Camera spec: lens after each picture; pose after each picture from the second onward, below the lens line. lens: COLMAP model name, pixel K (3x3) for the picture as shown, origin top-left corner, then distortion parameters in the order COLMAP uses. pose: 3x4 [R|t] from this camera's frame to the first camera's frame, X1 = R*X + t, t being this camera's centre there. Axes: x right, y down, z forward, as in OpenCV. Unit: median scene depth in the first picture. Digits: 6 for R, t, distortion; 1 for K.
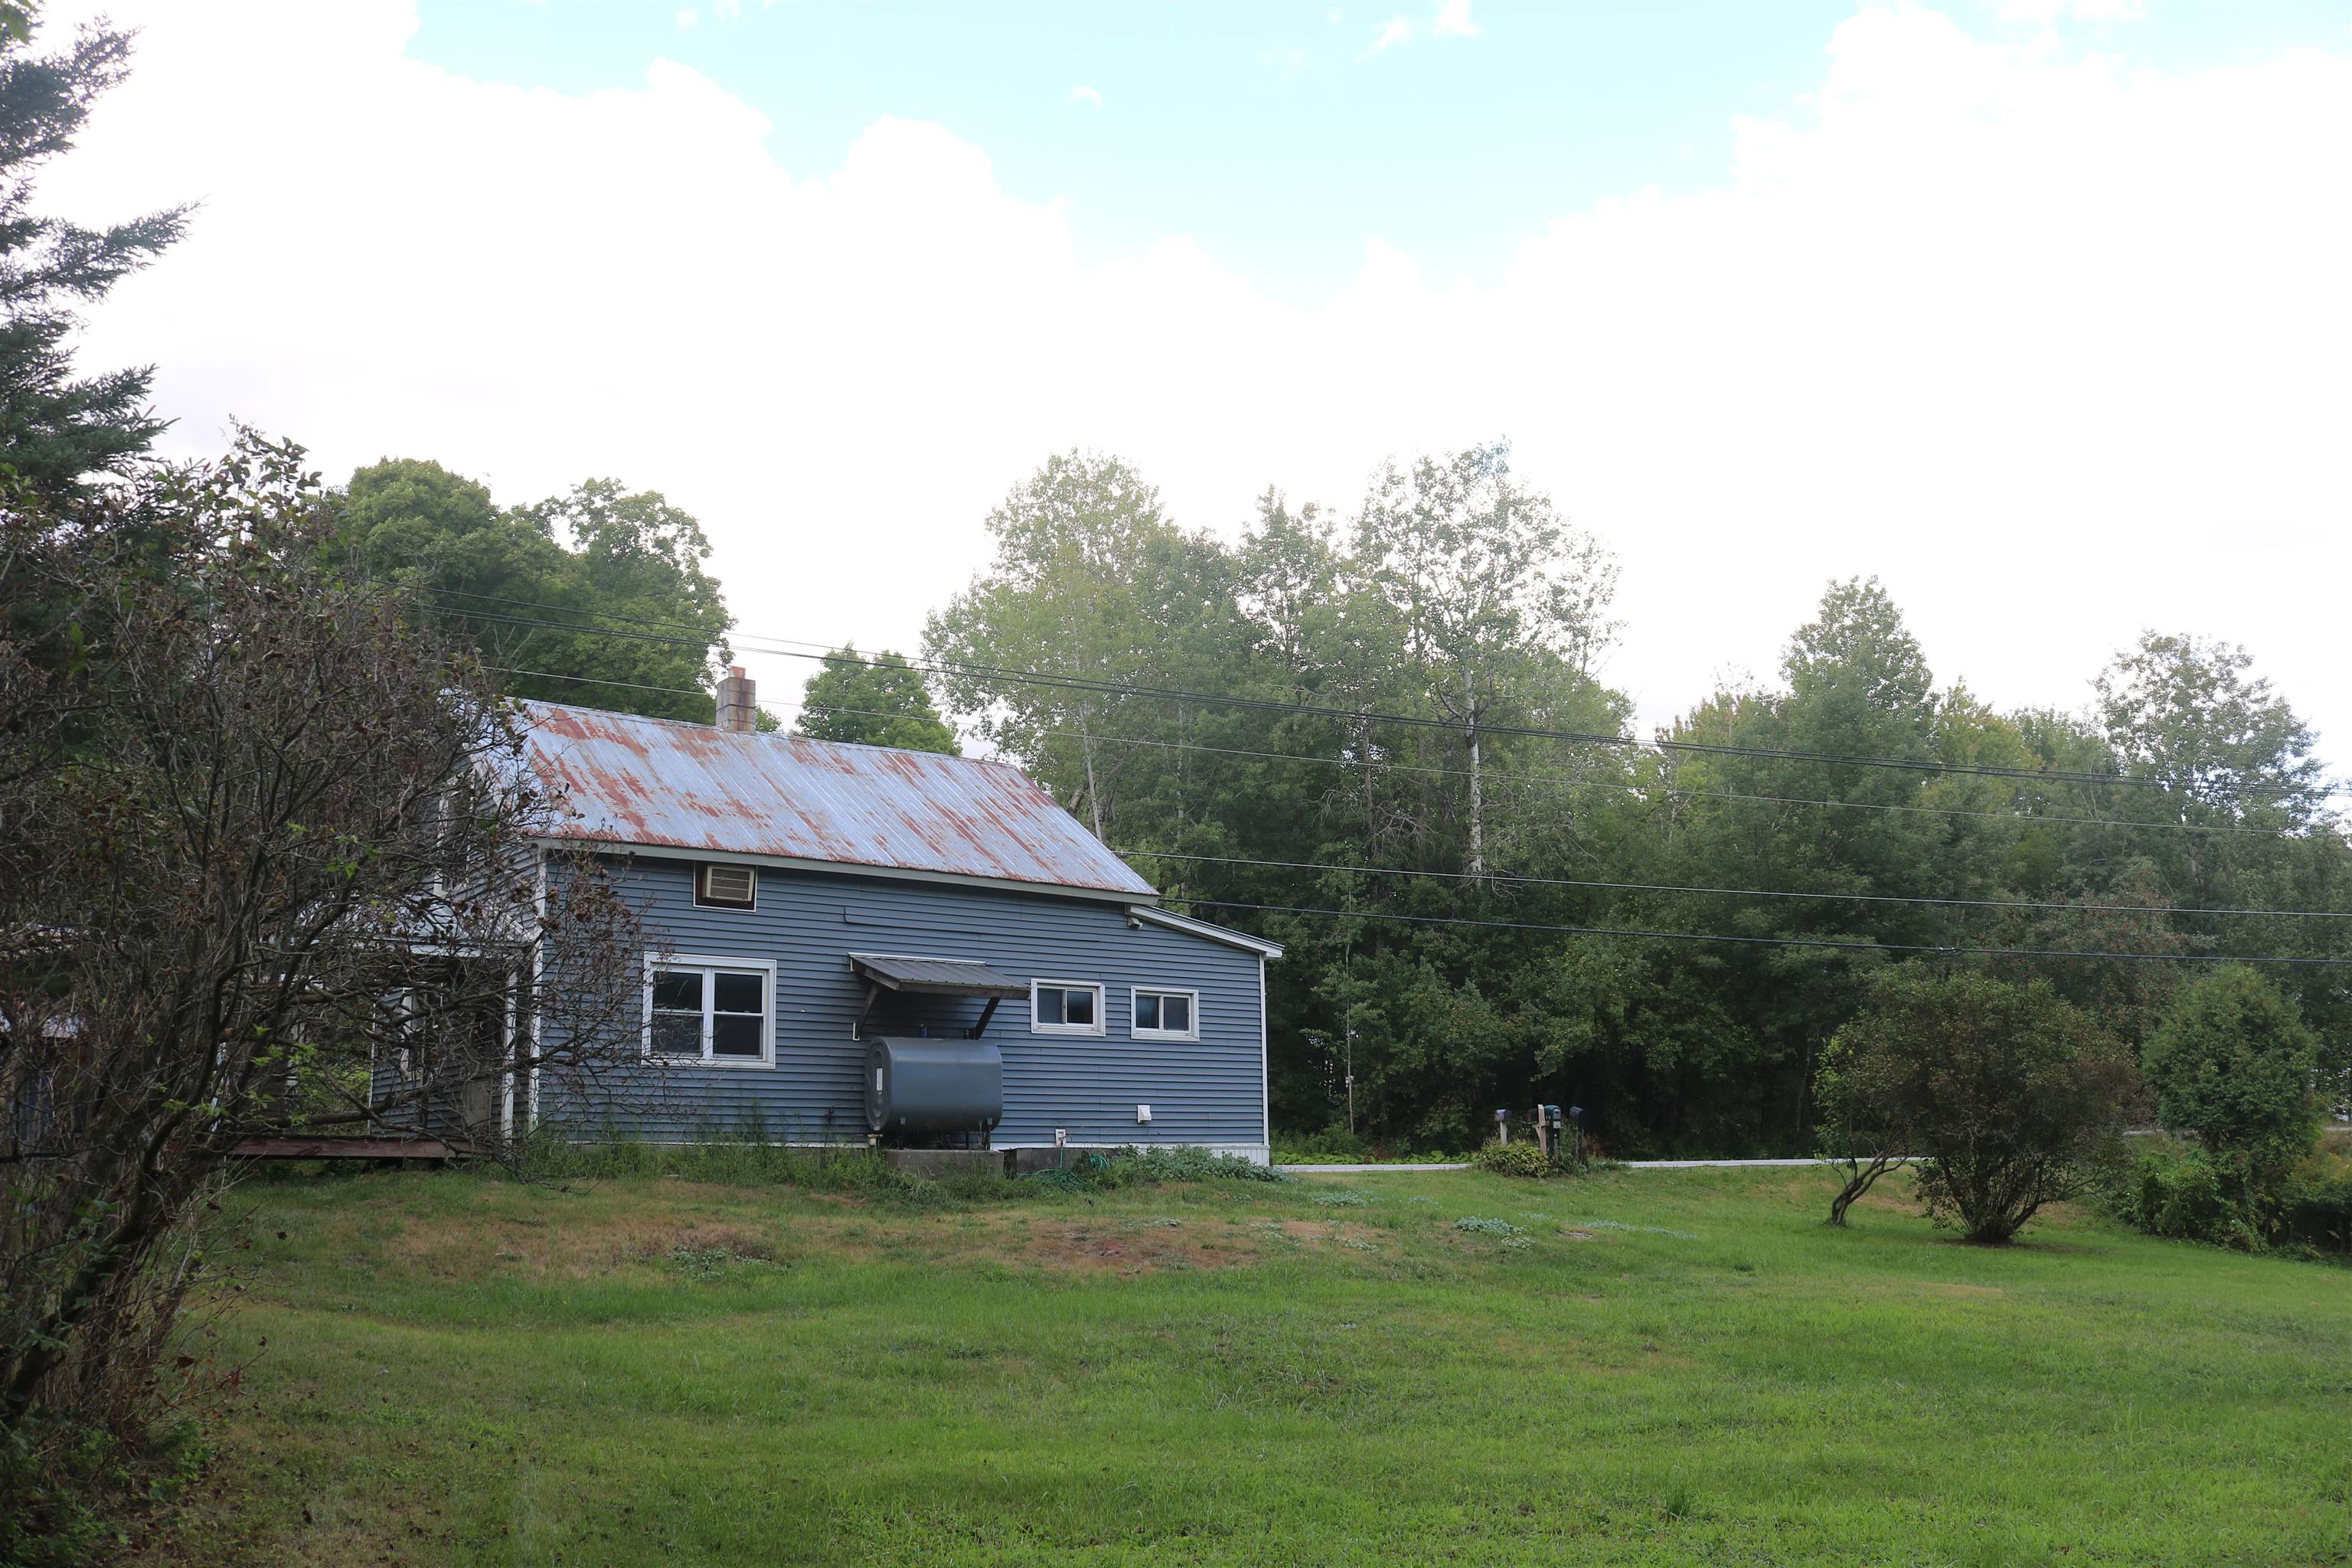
lens RADIAL K [[1947.3, 0, 1163.0], [0, 1947.3, 779.1], [0, 0, 1]] dist [-0.156233, 0.123831]
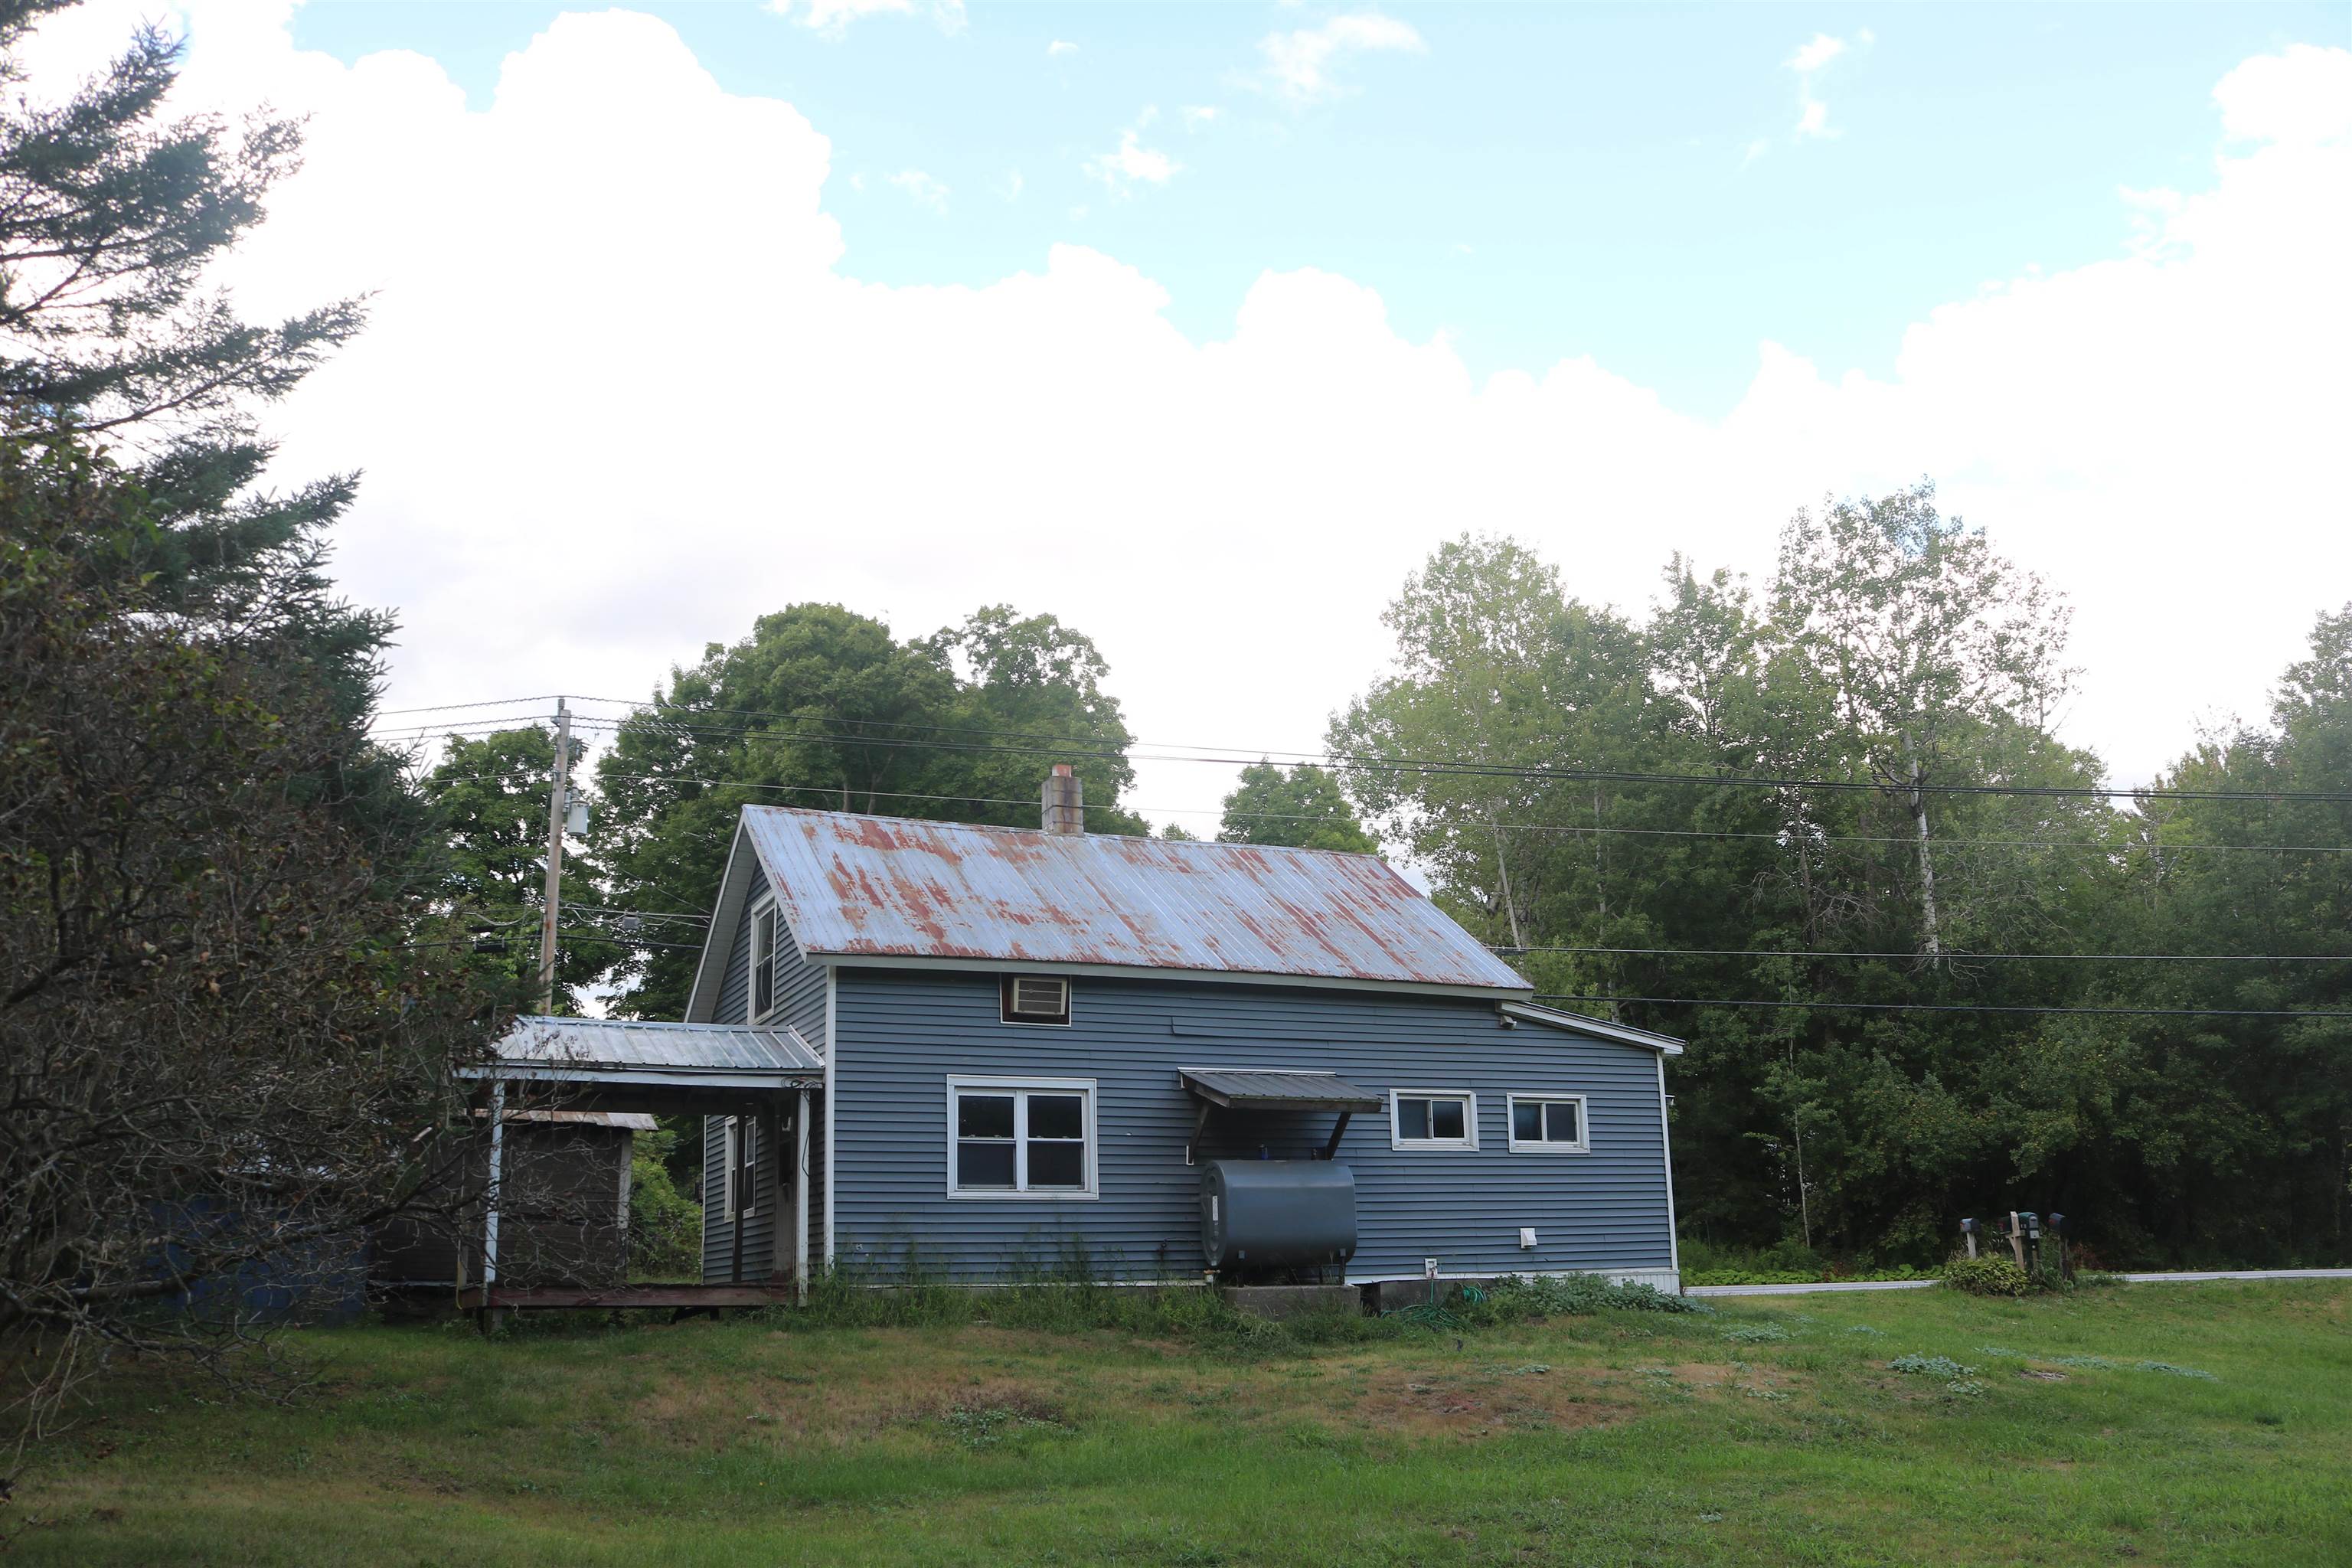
lens RADIAL K [[1947.3, 0, 1162.6], [0, 1947.3, 792.7], [0, 0, 1]] dist [-0.156233, 0.123831]
pose [[0.971893, -0.066009, -0.225981, 0.039624], [0.053899, 0.996781, -0.059356, 0.013899], [0.229172, 0.045508, 0.972322, 0.104591]]
